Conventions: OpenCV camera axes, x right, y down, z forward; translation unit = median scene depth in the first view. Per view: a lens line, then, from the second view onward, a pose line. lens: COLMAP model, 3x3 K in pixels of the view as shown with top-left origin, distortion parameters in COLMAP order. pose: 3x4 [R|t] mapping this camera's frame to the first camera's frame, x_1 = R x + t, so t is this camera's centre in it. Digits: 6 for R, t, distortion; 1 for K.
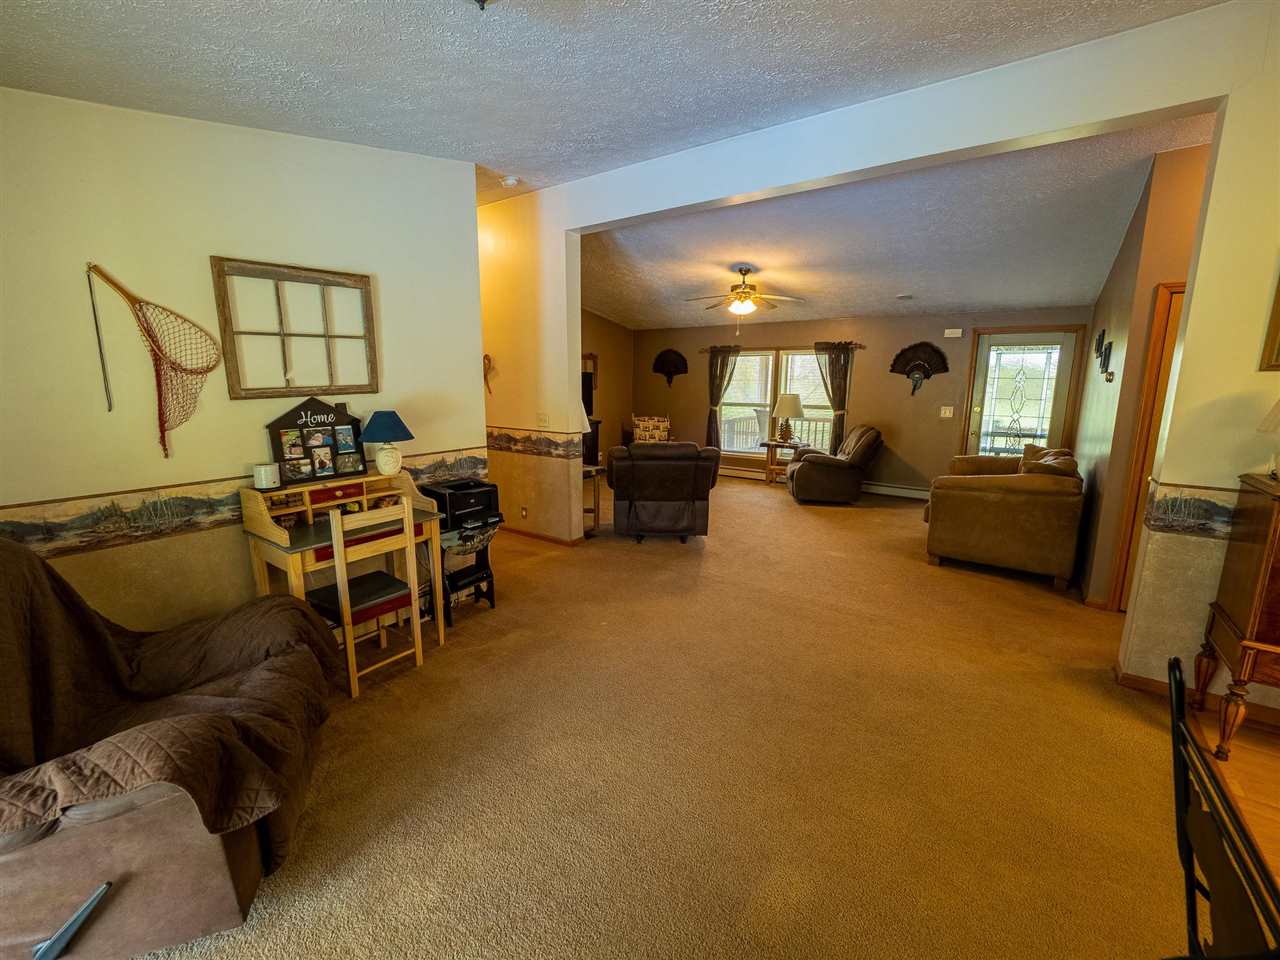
lens RADIAL K [[537.2, 0, 648.0], [0, 537.2, 477.1], [0, 0, 1]] dist [-0.009709, -0.000606]
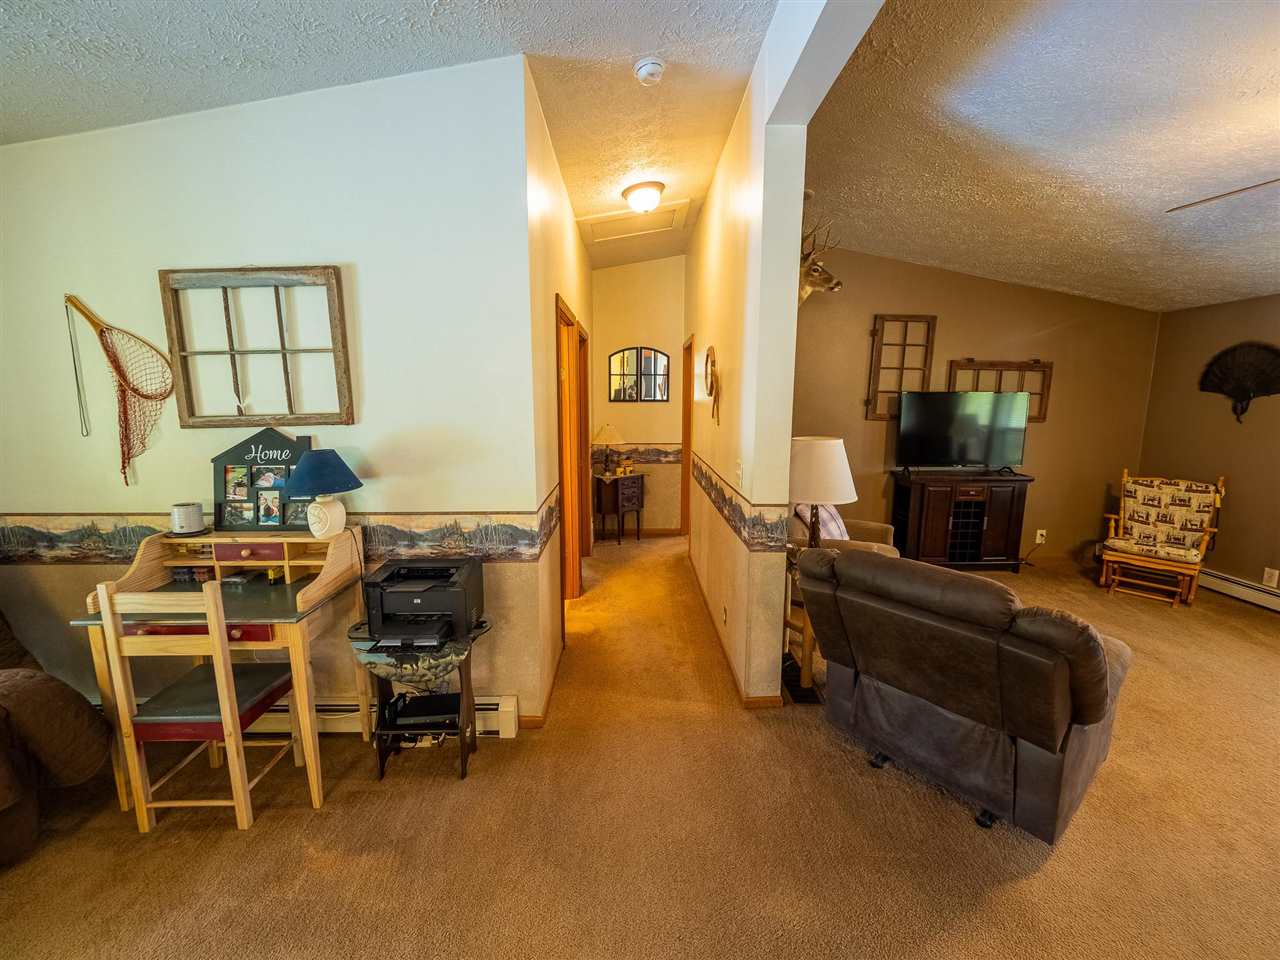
lens RADIAL K [[537.2, 0, 648.0], [0, 537.2, 477.1], [0, 0, 1]] dist [-0.009709, -0.000606]
pose [[0.588382, 0.112052, -0.800781, 0.367492], [-0.145431, 0.988866, 0.031513, -0.185011], [0.795397, 0.097916, 0.598127, 0.982657]]
